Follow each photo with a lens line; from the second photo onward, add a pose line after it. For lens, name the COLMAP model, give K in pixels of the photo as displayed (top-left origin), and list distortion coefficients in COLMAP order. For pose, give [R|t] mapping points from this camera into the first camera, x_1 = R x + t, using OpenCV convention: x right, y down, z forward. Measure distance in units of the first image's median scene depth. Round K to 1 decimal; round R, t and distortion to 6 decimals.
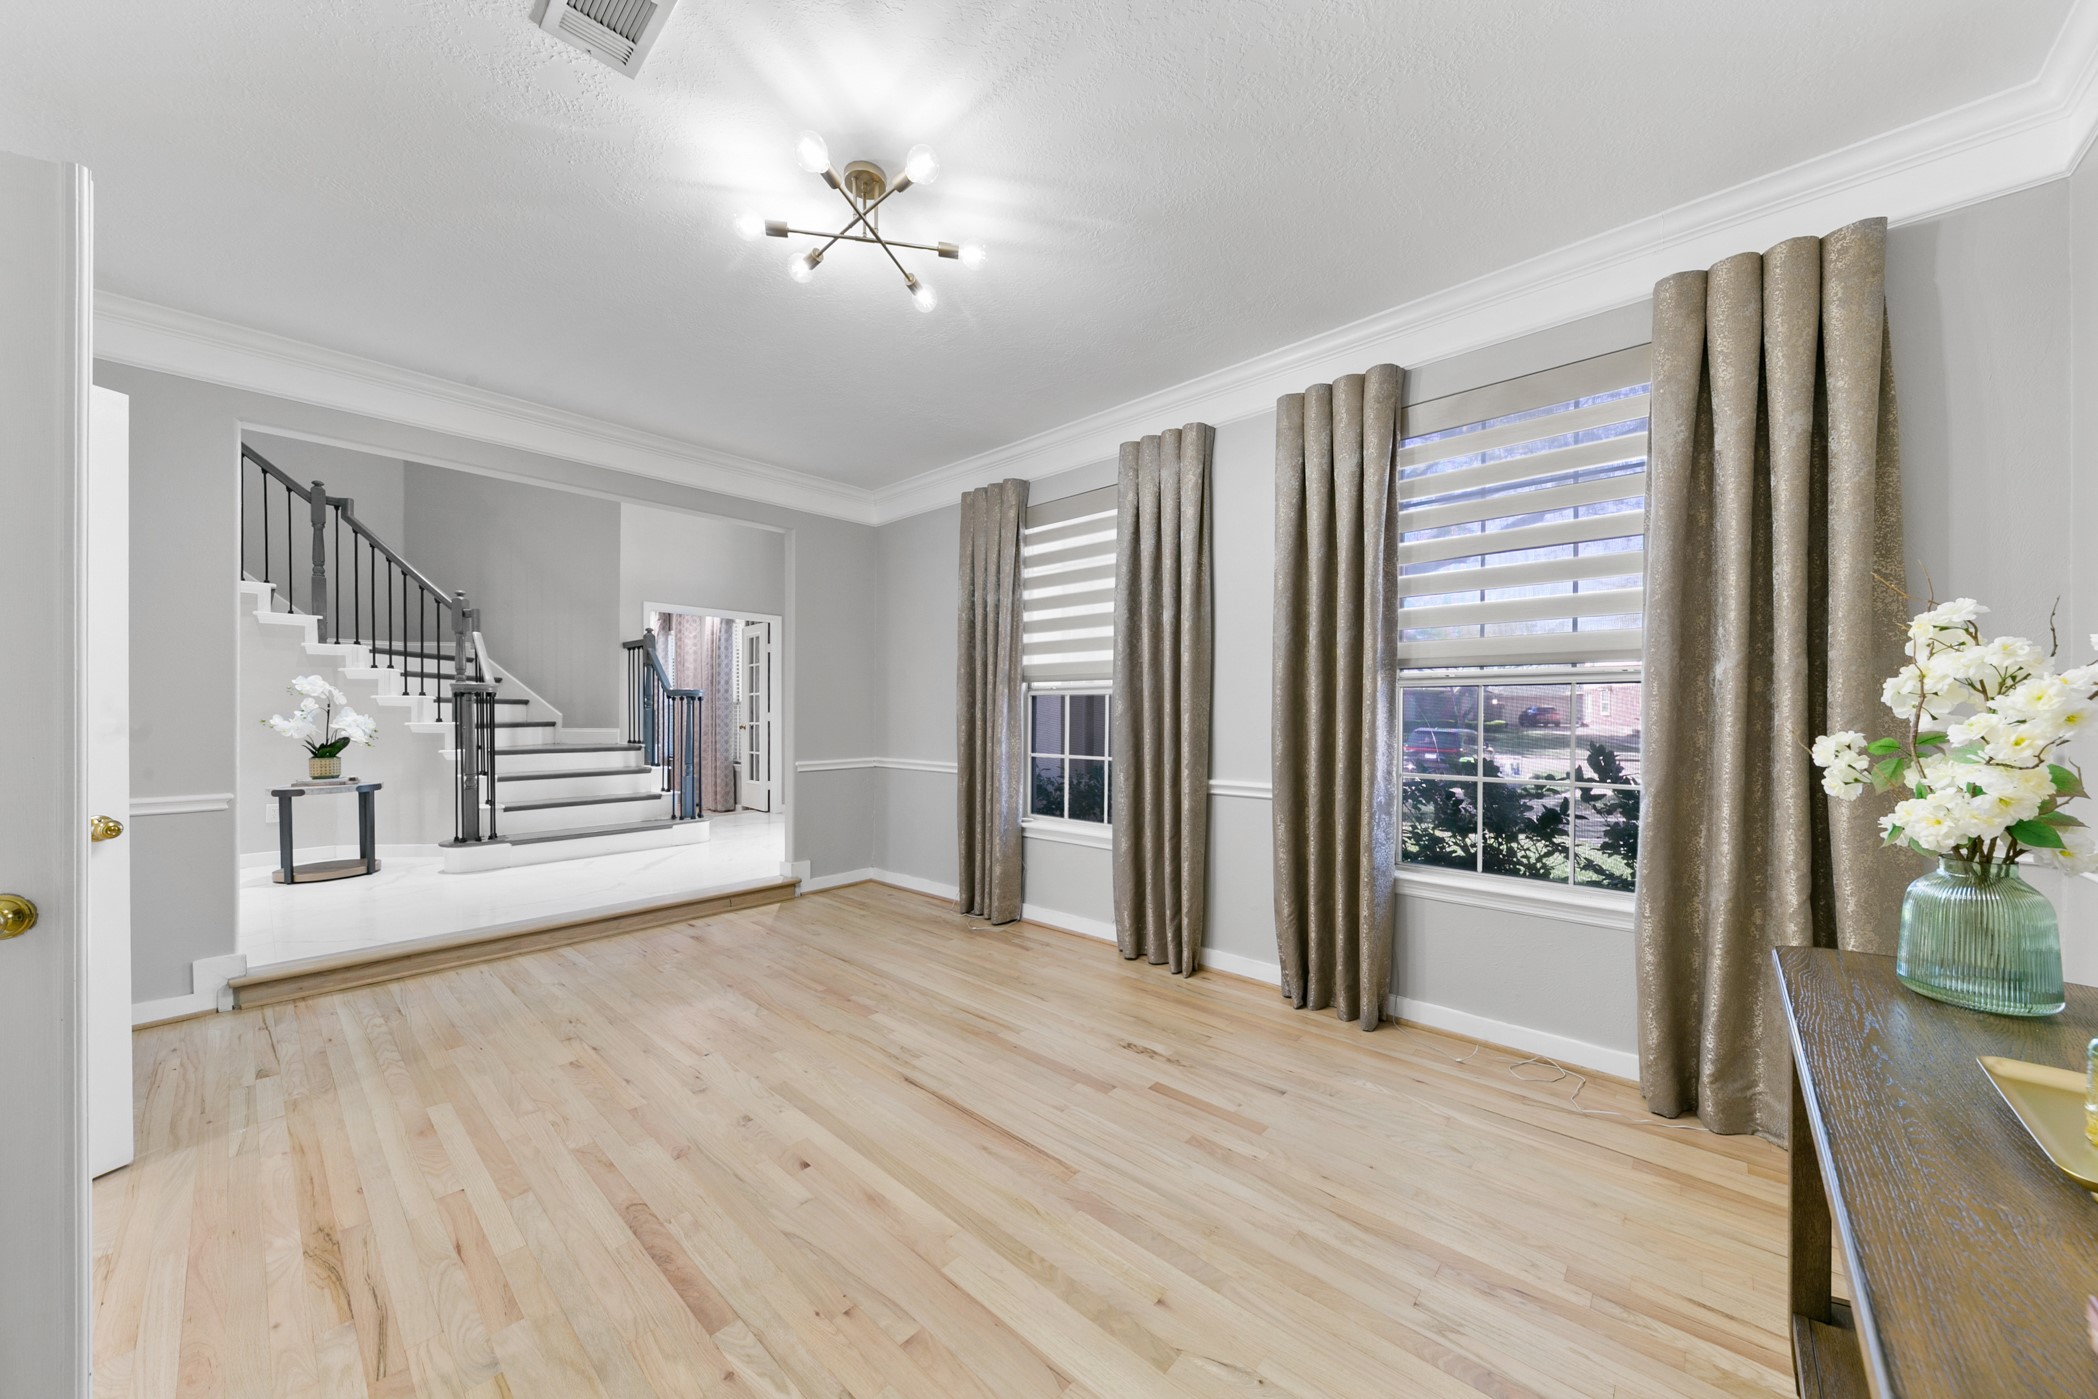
lens RADIAL K [[726.8, 0, 1057.6], [0, 726.8, 714.1], [0, 0, 1]] dist [0.008601, -0.003509]
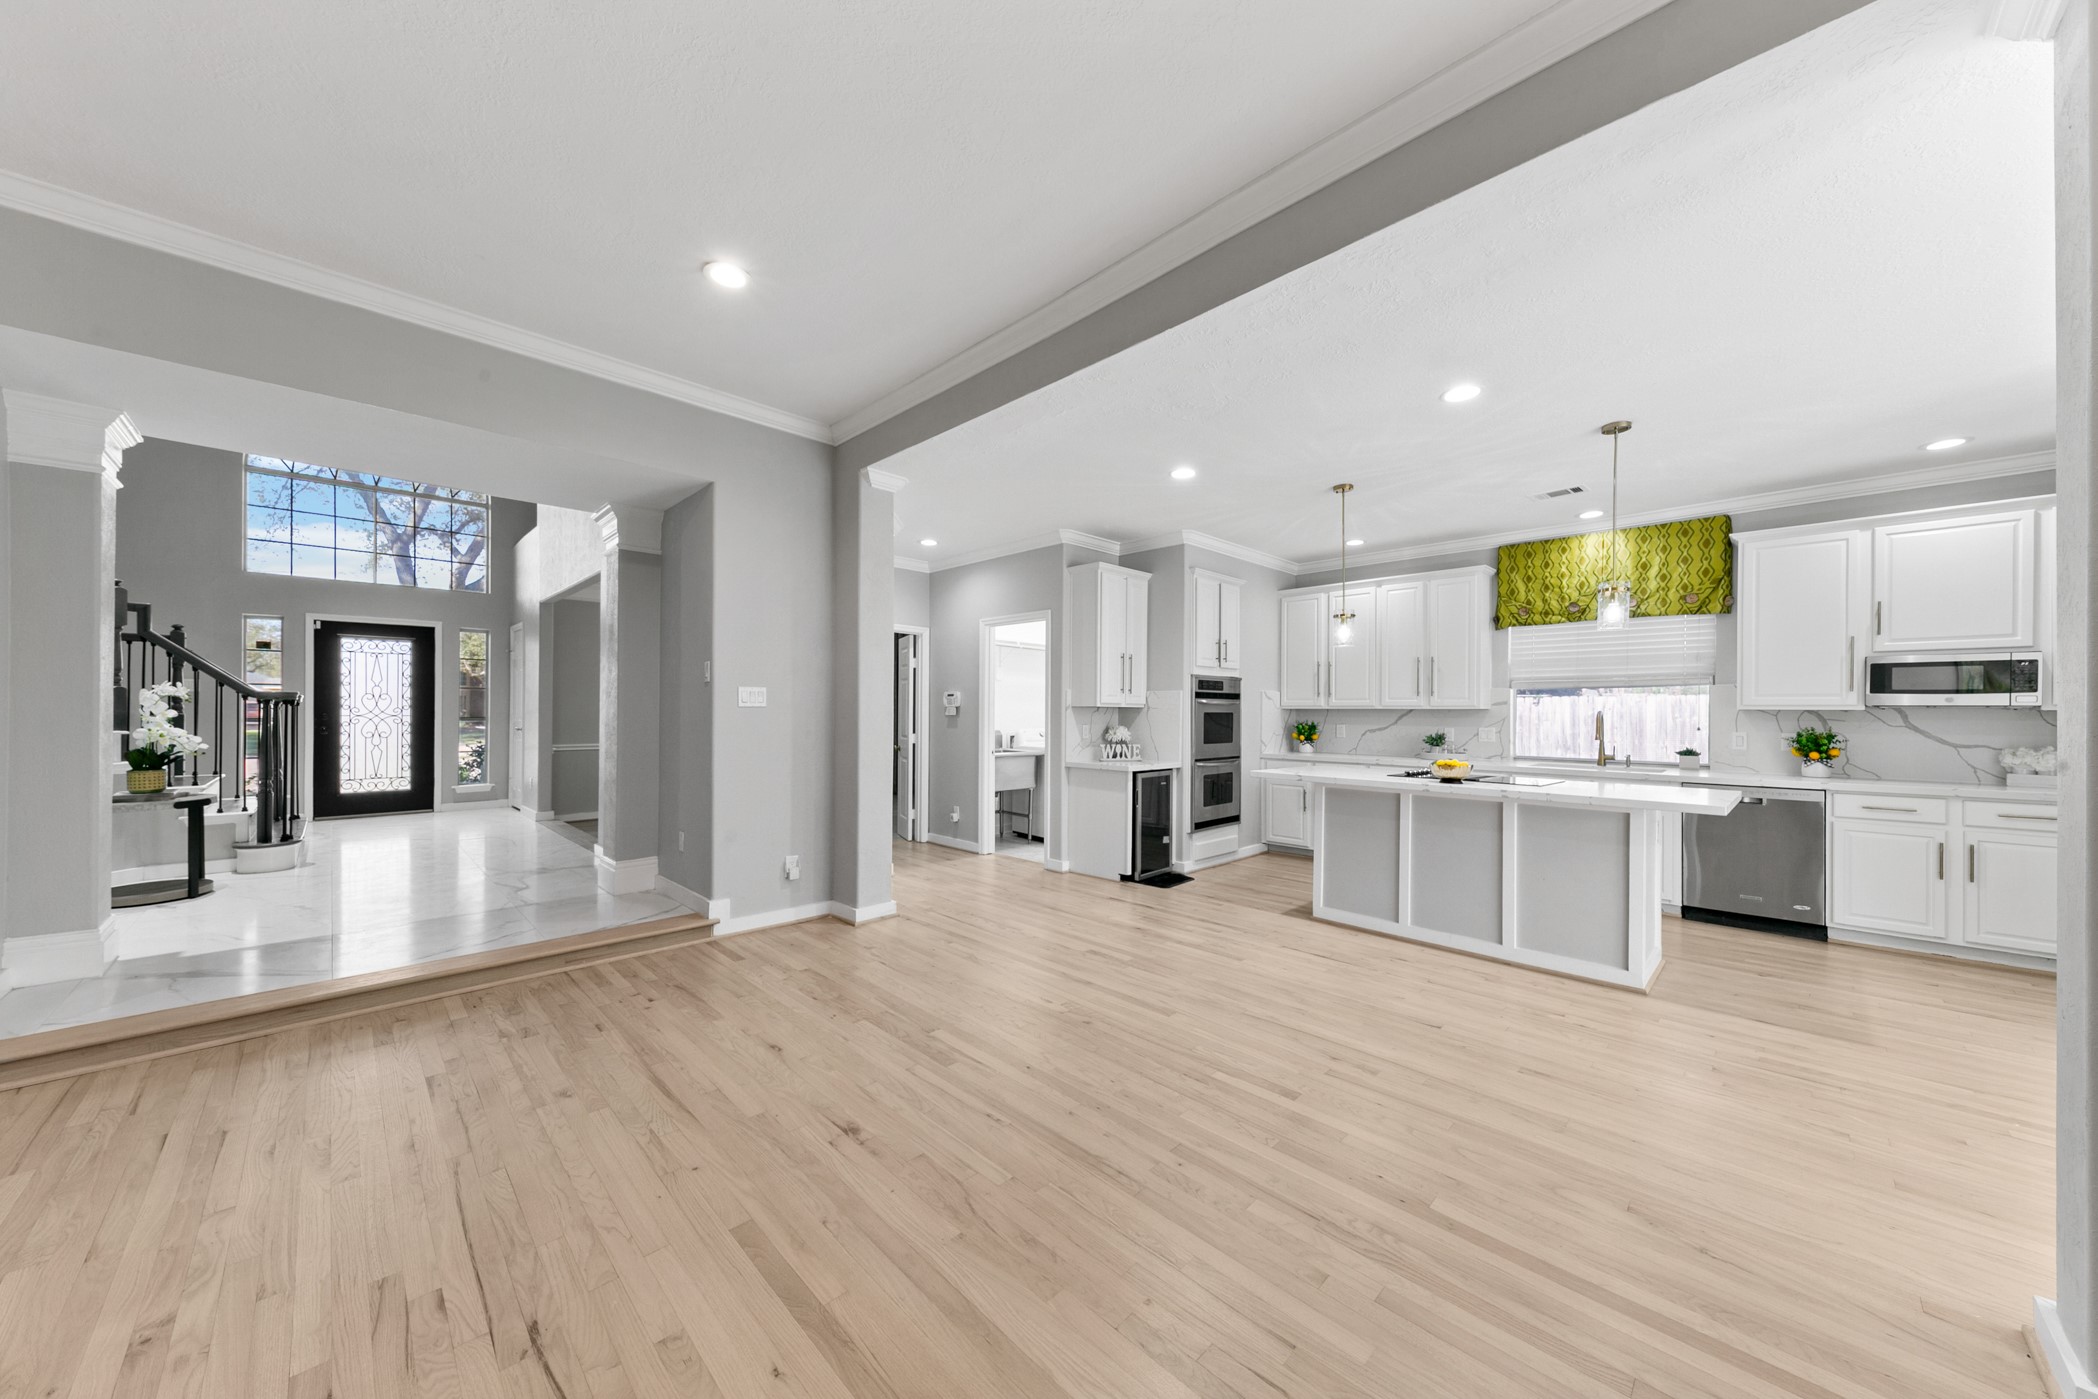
lens RADIAL K [[726.8, 0, 1038.2], [0, 726.8, 710.9], [0, 0, 1]] dist [0.008601, -0.003509]
pose [[0.052810, 0.002825, 0.998601, -3.700161], [-0.001790, 0.999995, -0.002734, -0.025190], [-0.998603, -0.001643, 0.052815, -0.223217]]
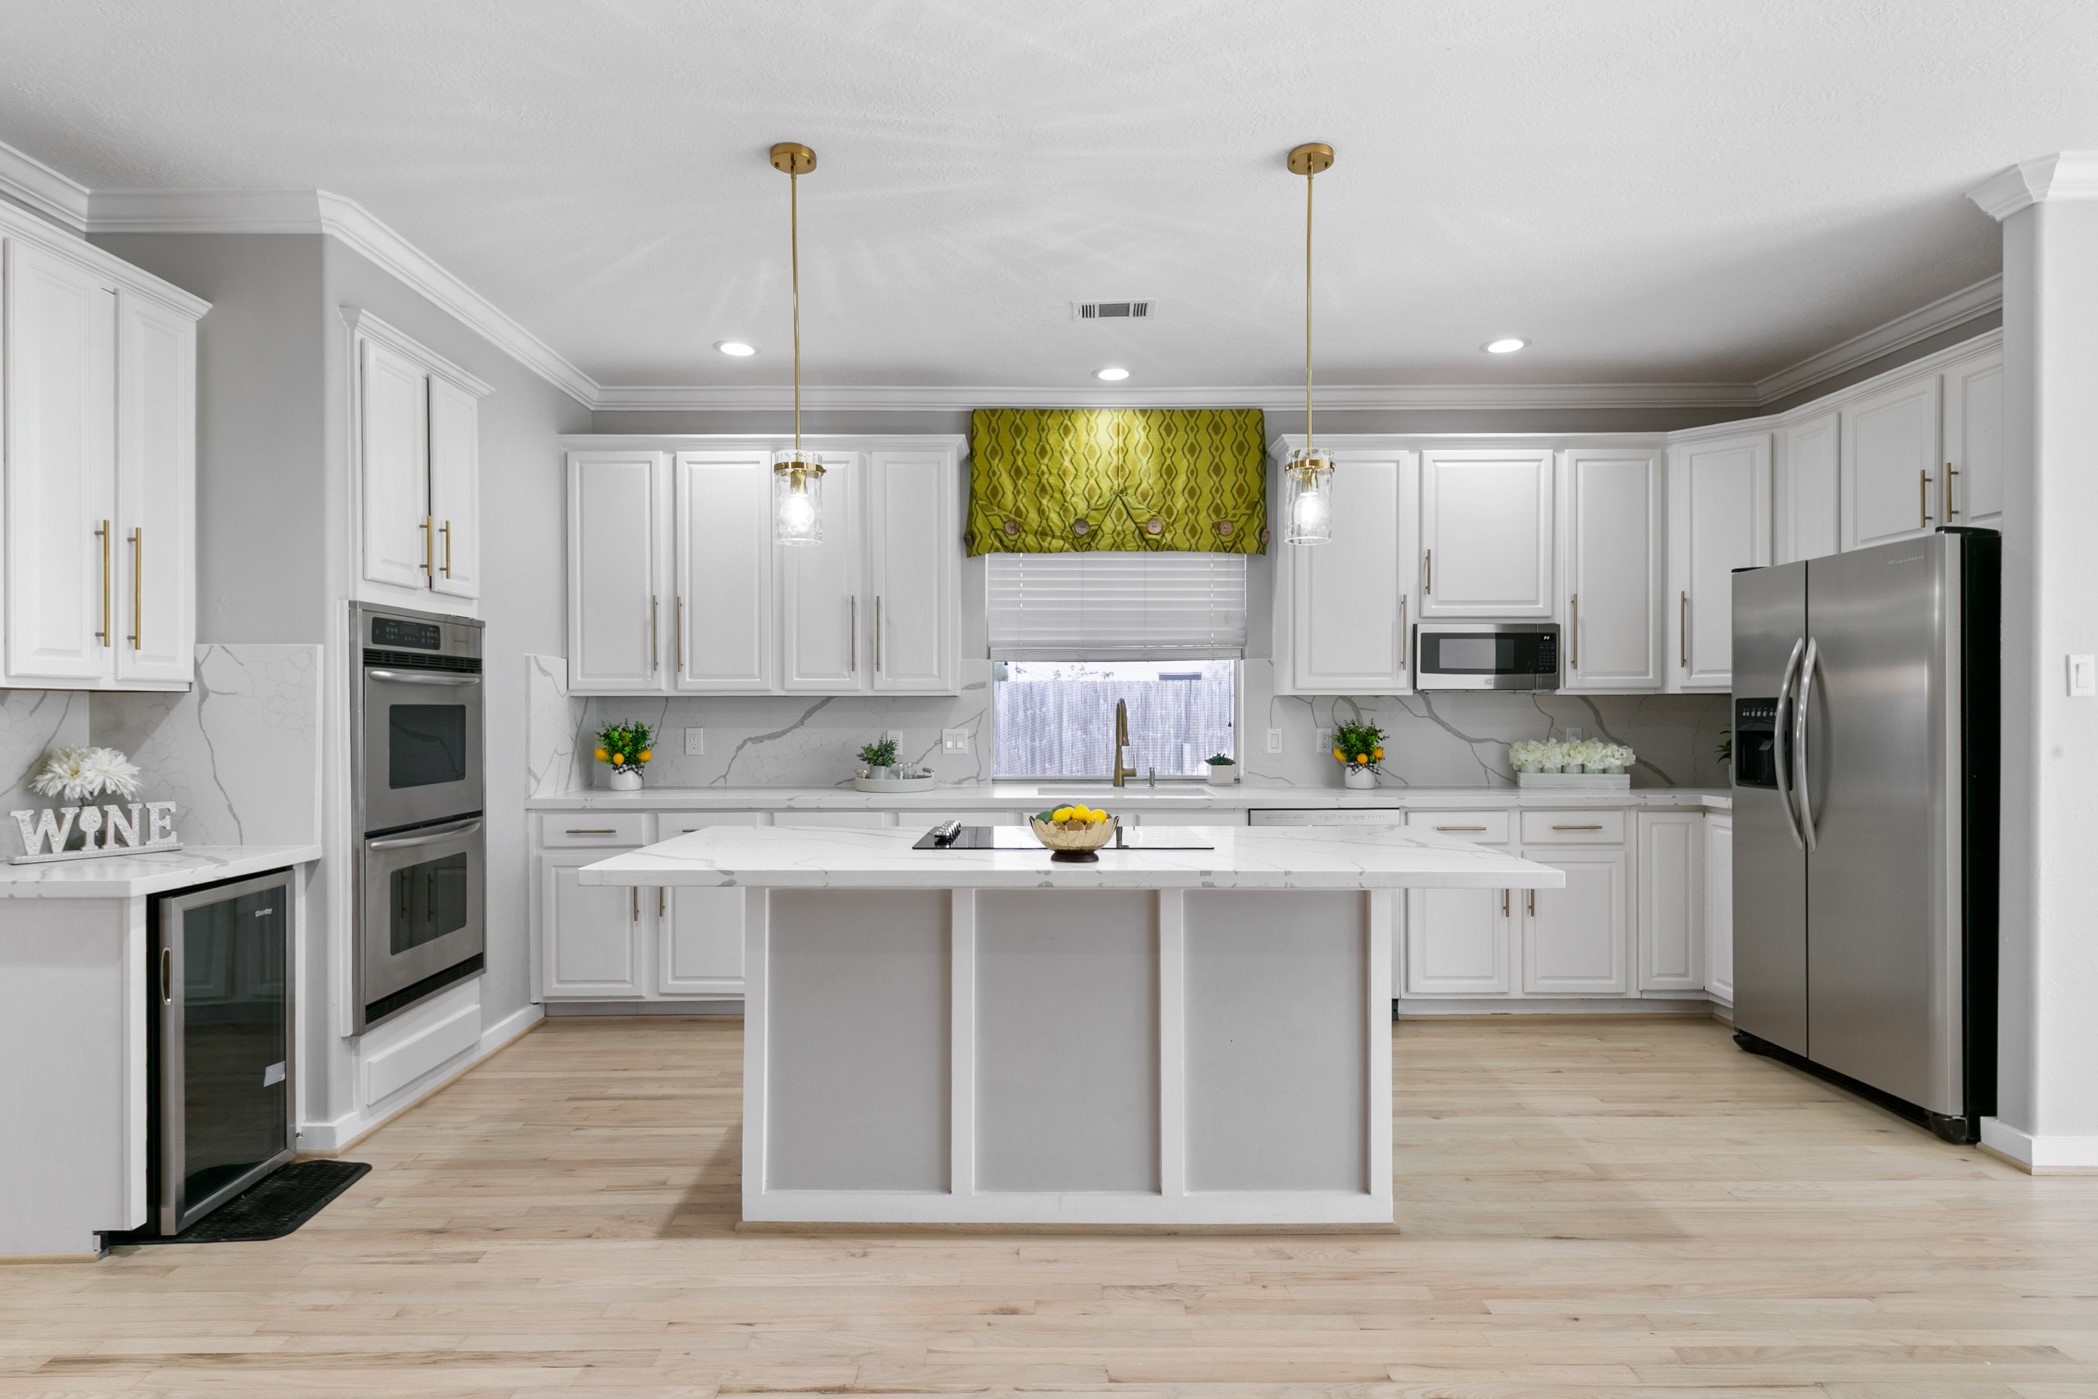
lens RADIAL K [[1095.3, 0, 1041.8], [0, 1095.3, 710.6], [0, 0, 1]] dist [0.019665, -0.006739]
pose [[-0.686694, 0.000628, 0.726946, -2.815427], [0.006452, 0.999966, 0.005231, -0.022704], [-0.726918, 0.008282, -0.686675, -0.291137]]
